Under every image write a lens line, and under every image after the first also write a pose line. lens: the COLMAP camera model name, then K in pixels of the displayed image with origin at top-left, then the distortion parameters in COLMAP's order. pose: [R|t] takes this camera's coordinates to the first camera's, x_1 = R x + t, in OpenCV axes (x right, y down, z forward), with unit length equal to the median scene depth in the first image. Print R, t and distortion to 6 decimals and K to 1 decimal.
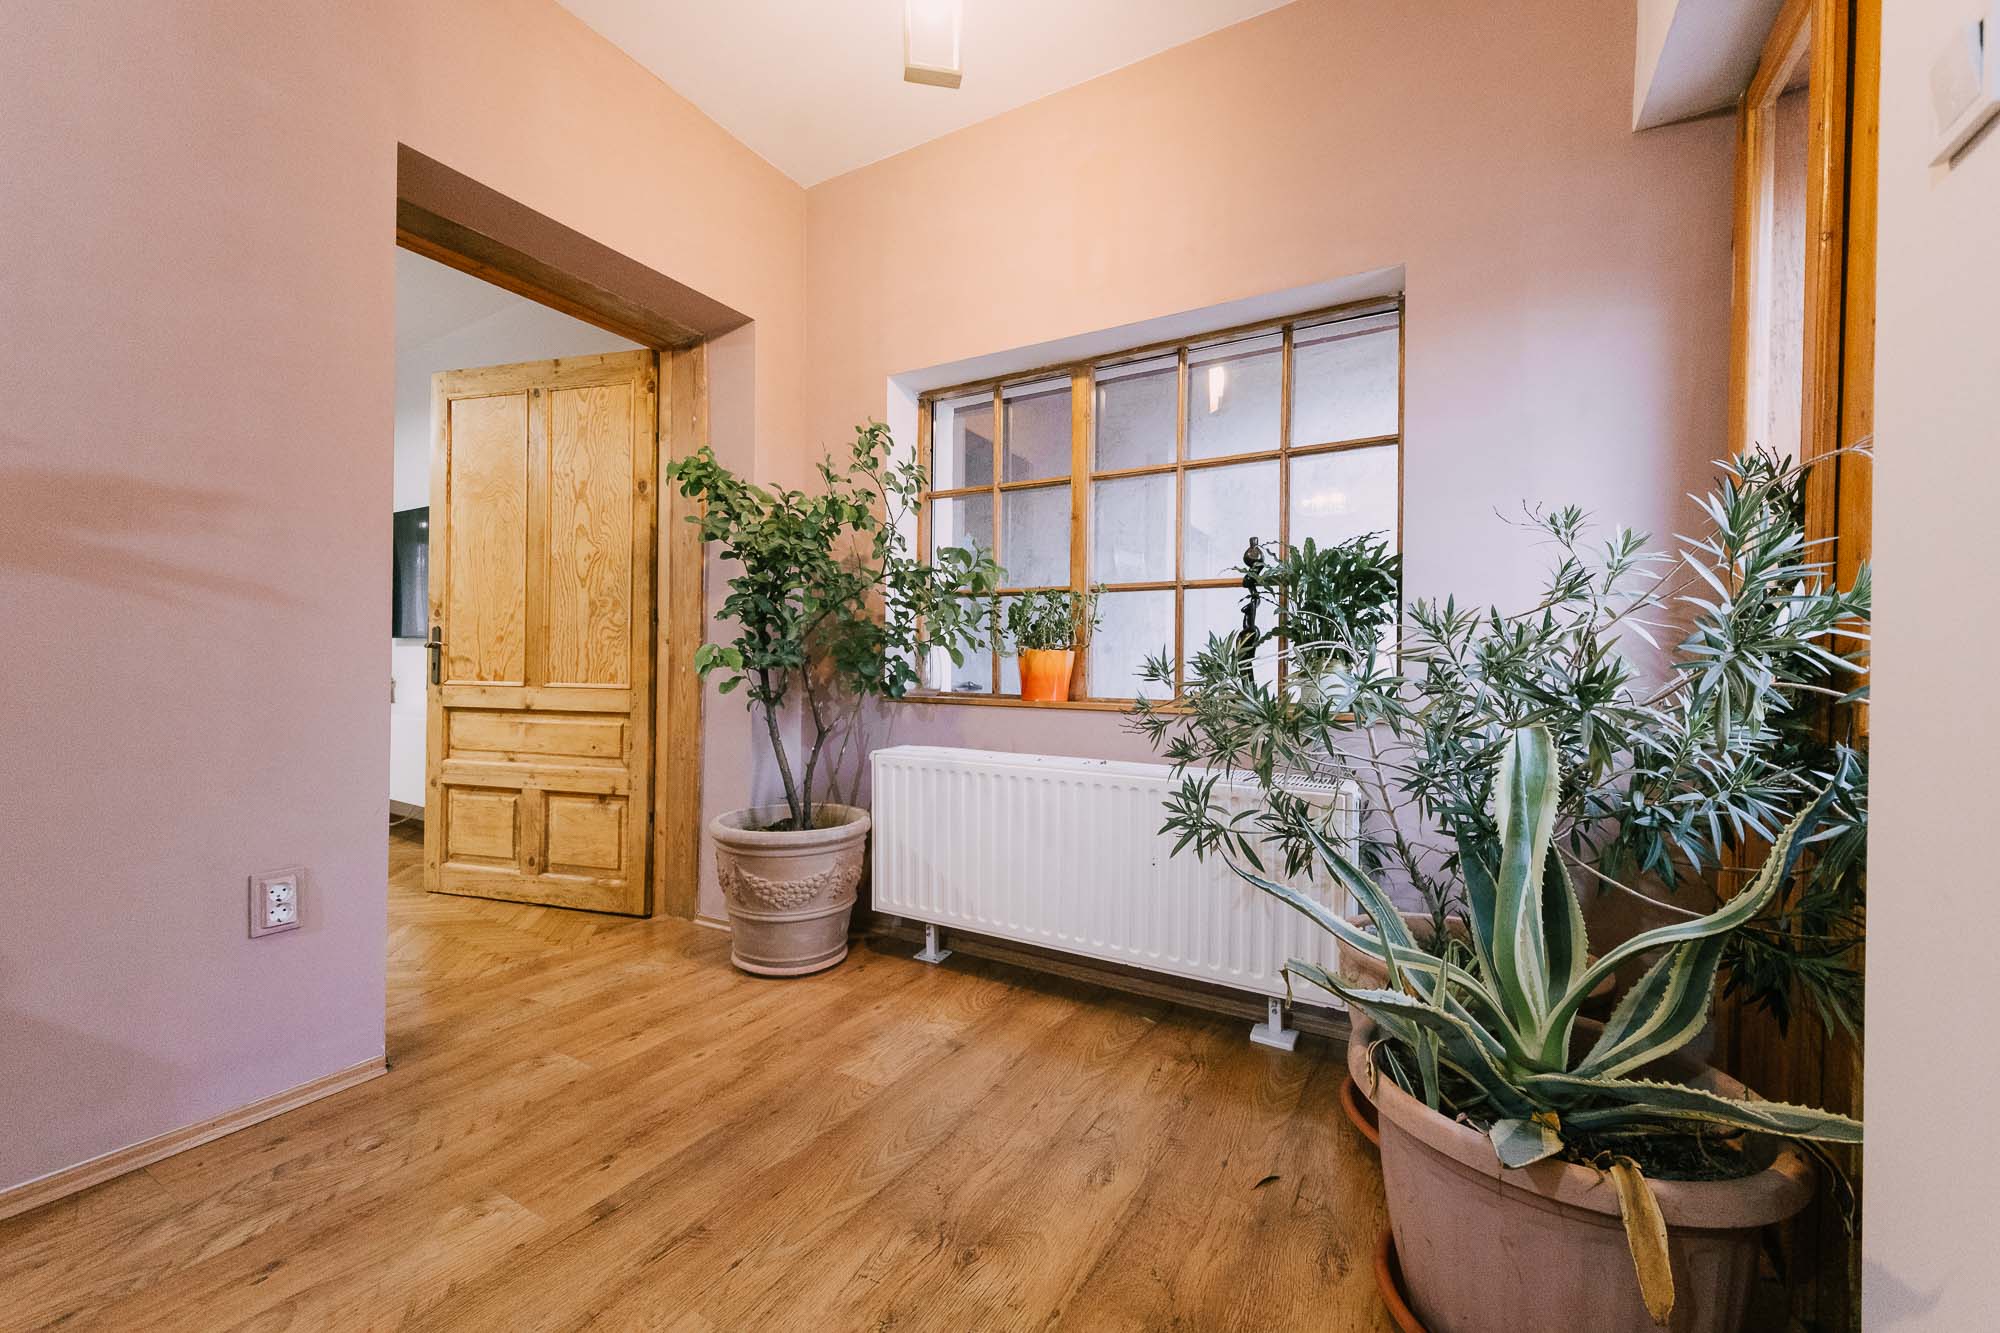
lens RADIAL K [[781.3, 0, 994.5], [0, 781.3, 669.3], [0, 0, 1]] dist [0.001944, -0.000005]
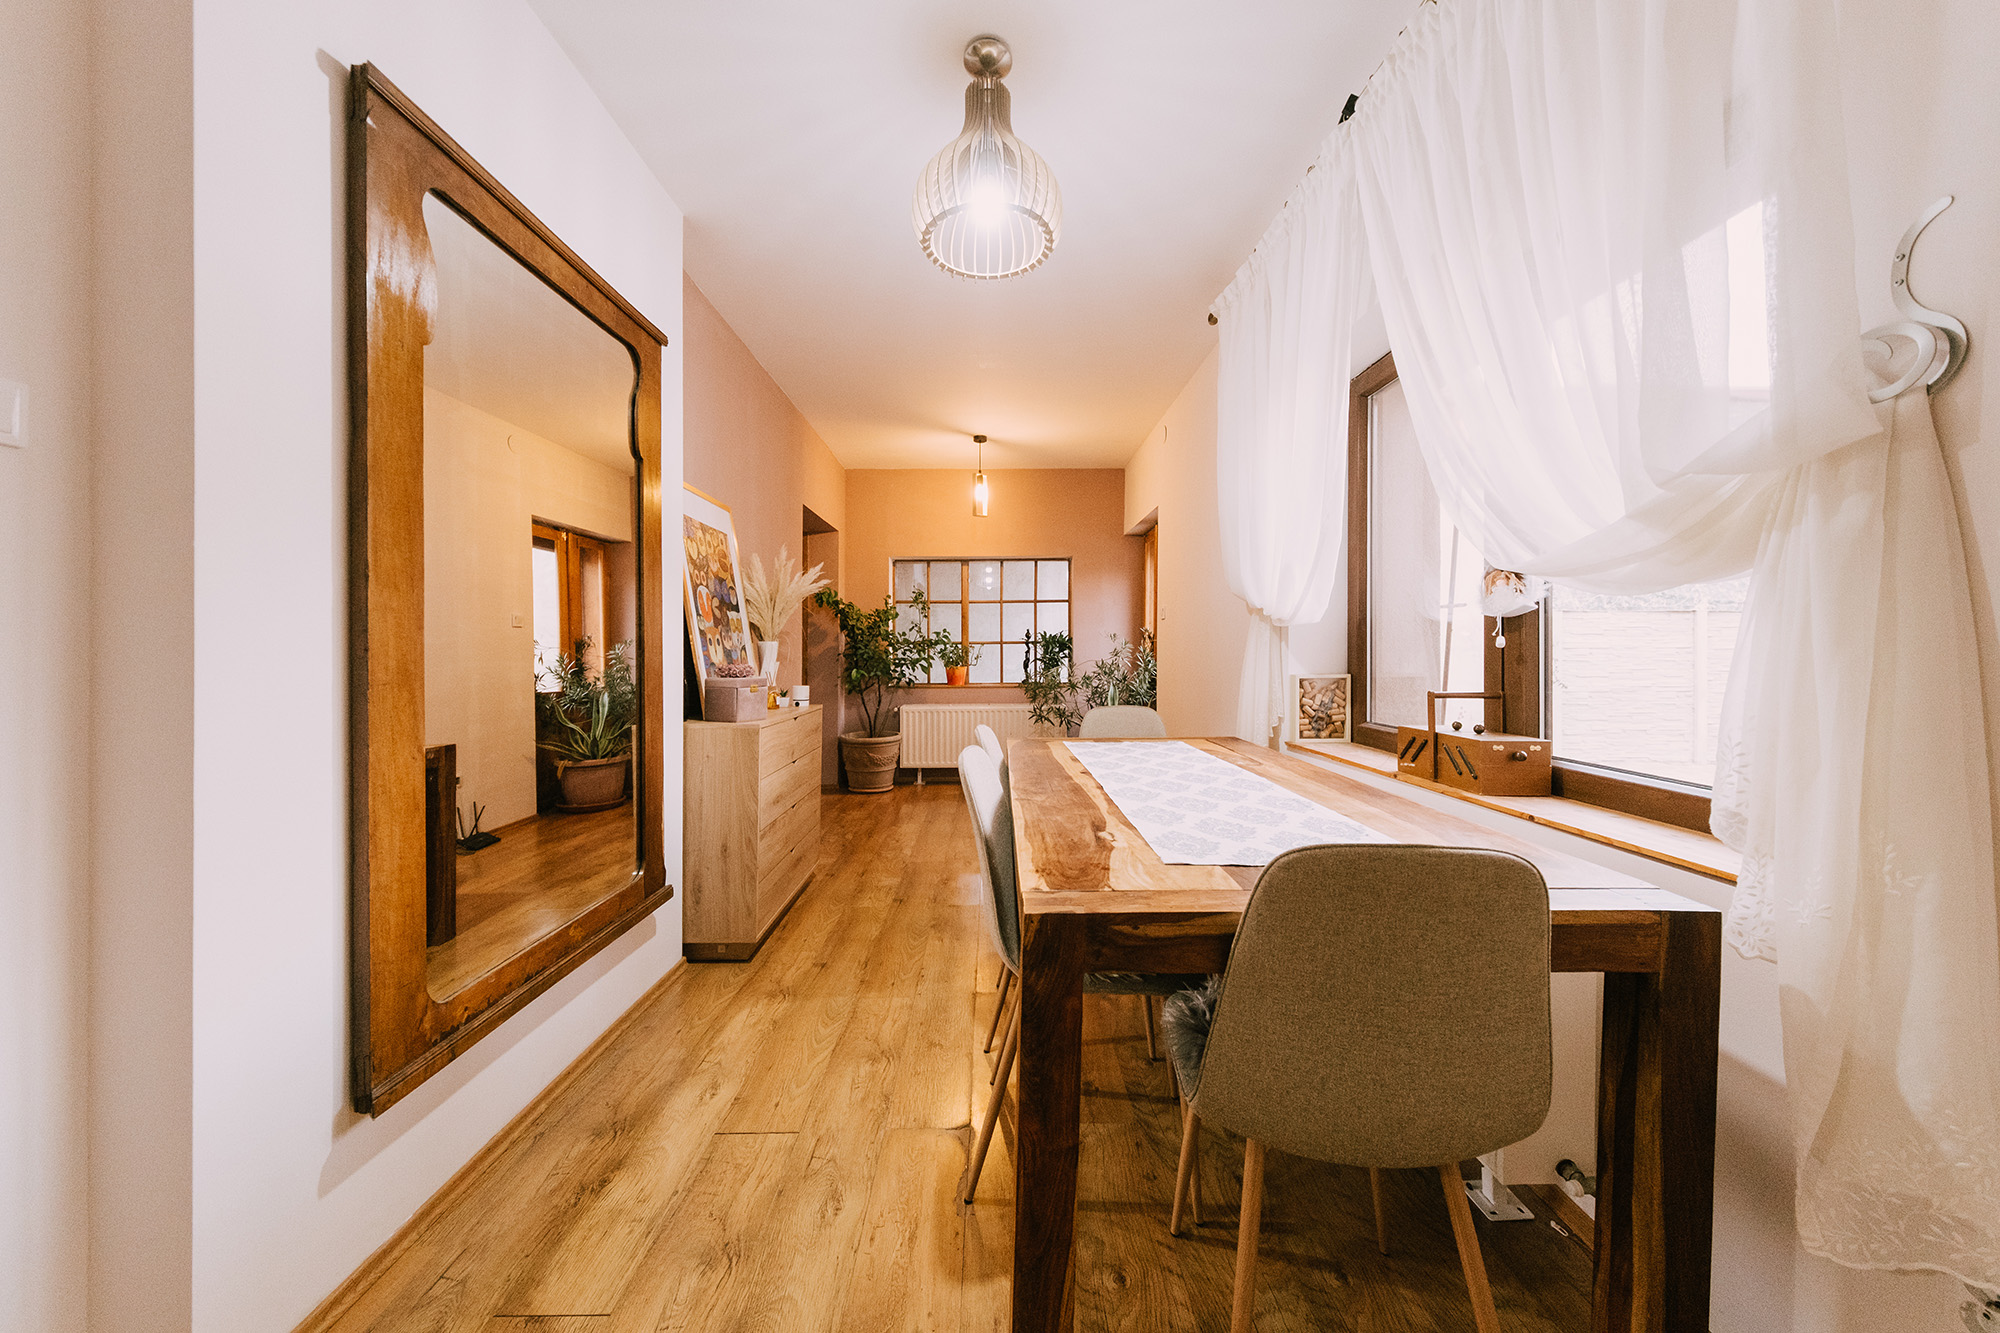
lens RADIAL K [[677.9, 0, 1006.7], [0, 677.9, 651.3], [0, 0, 1]] dist [0.002401, -0.000154]
pose [[0.850783, -0.017572, 0.525224, -1.164401], [0.017605, 0.999833, 0.004935, -0.098299], [-0.525223, 0.005048, 0.850950, -1.247660]]
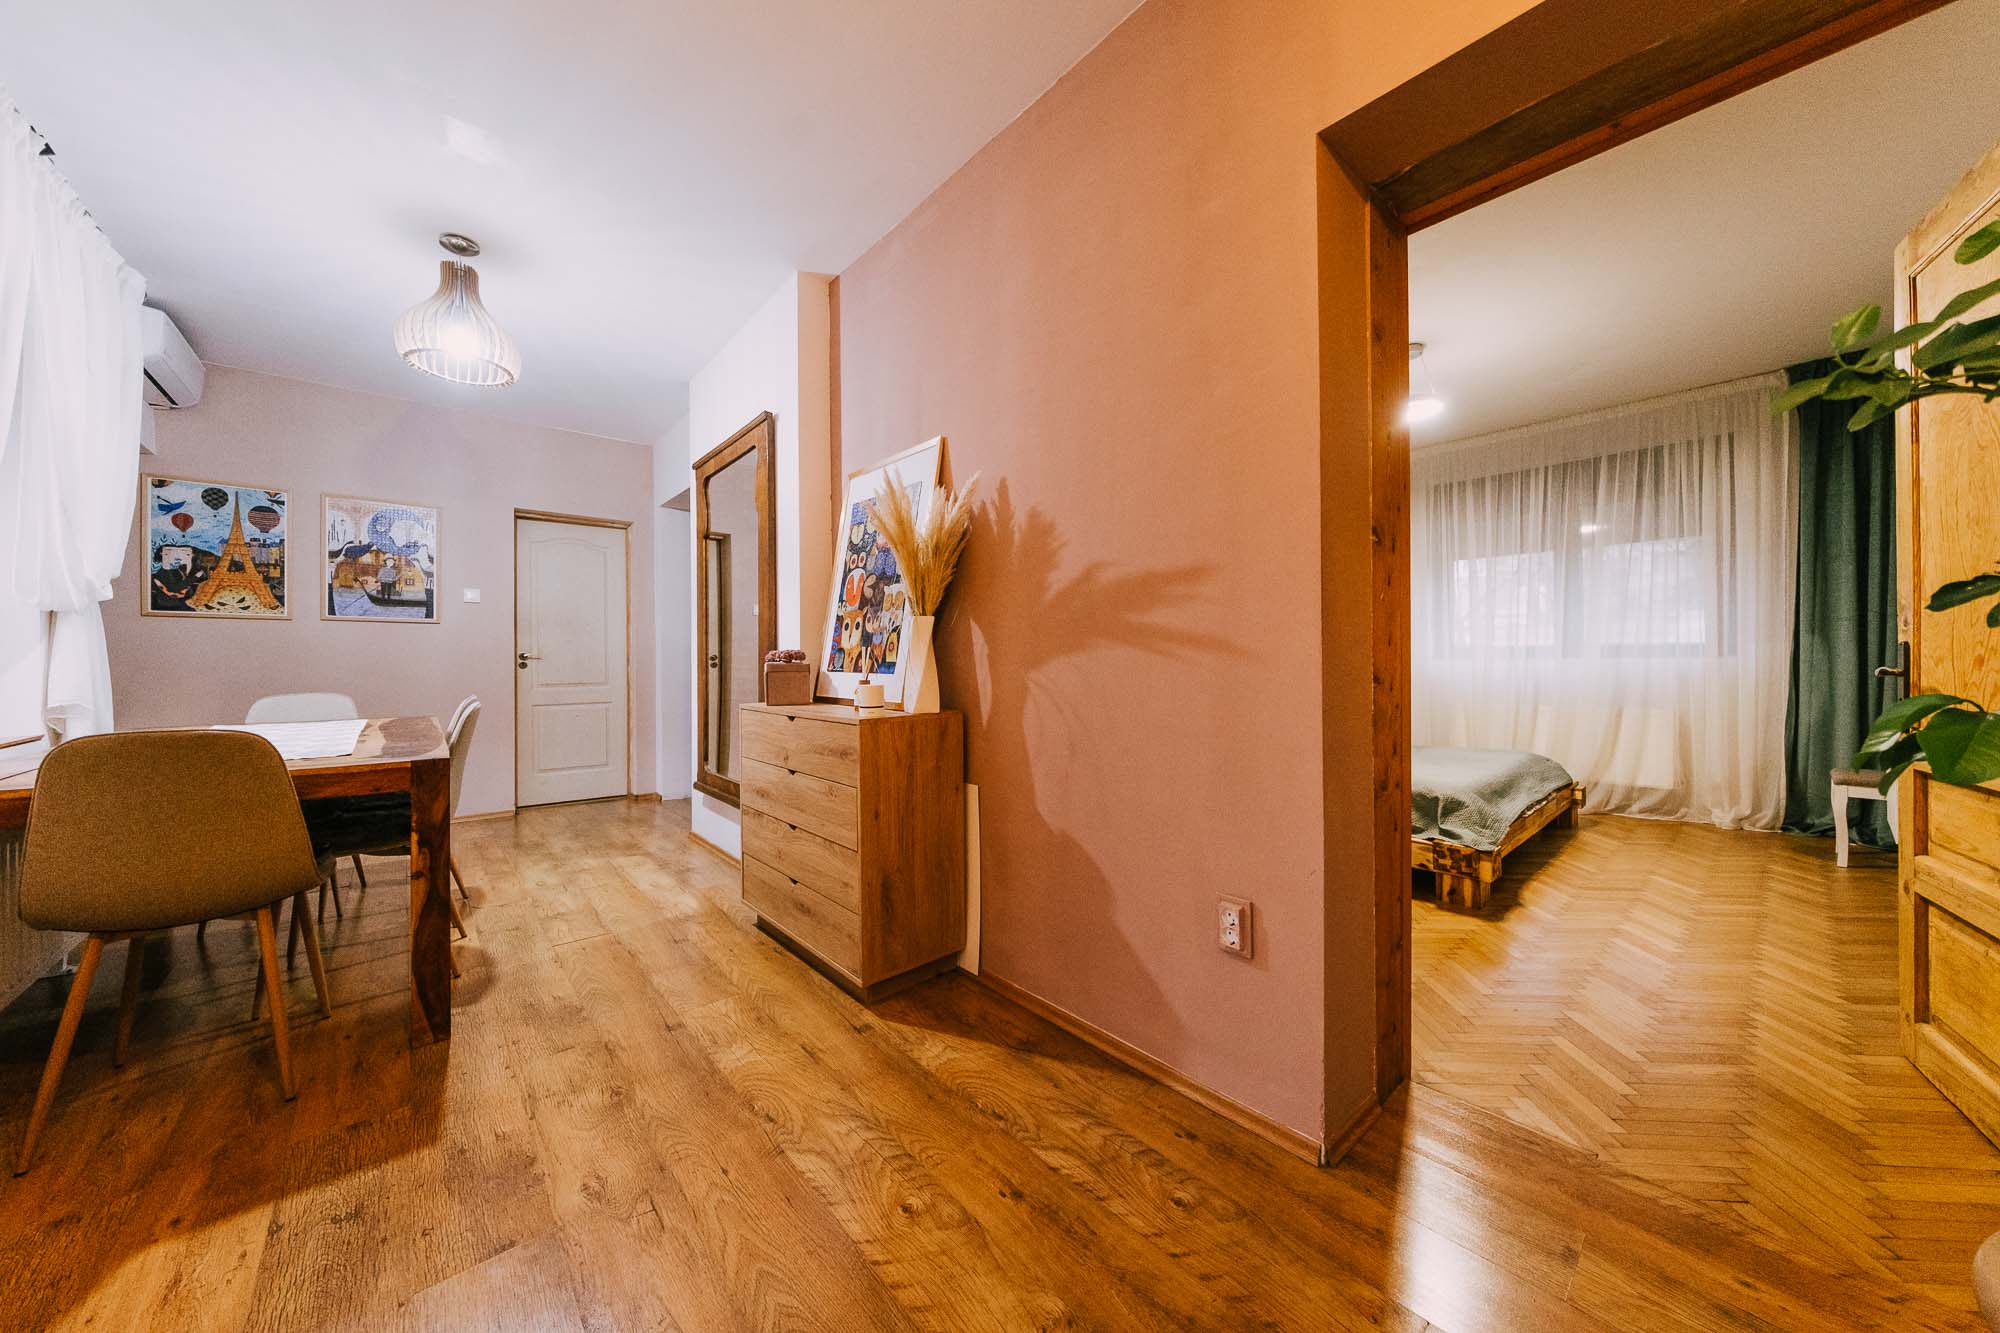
lens RADIAL K [[677.9, 0, 997.1], [0, 677.9, 663.9], [0, 0, 1]] dist [0.002401, -0.000154]
pose [[-0.315466, -0.011722, -0.948864, 0.071522], [-0.004242, 0.999931, -0.010943, -0.042446], [0.948927, 0.000573, -0.315494, 0.724723]]
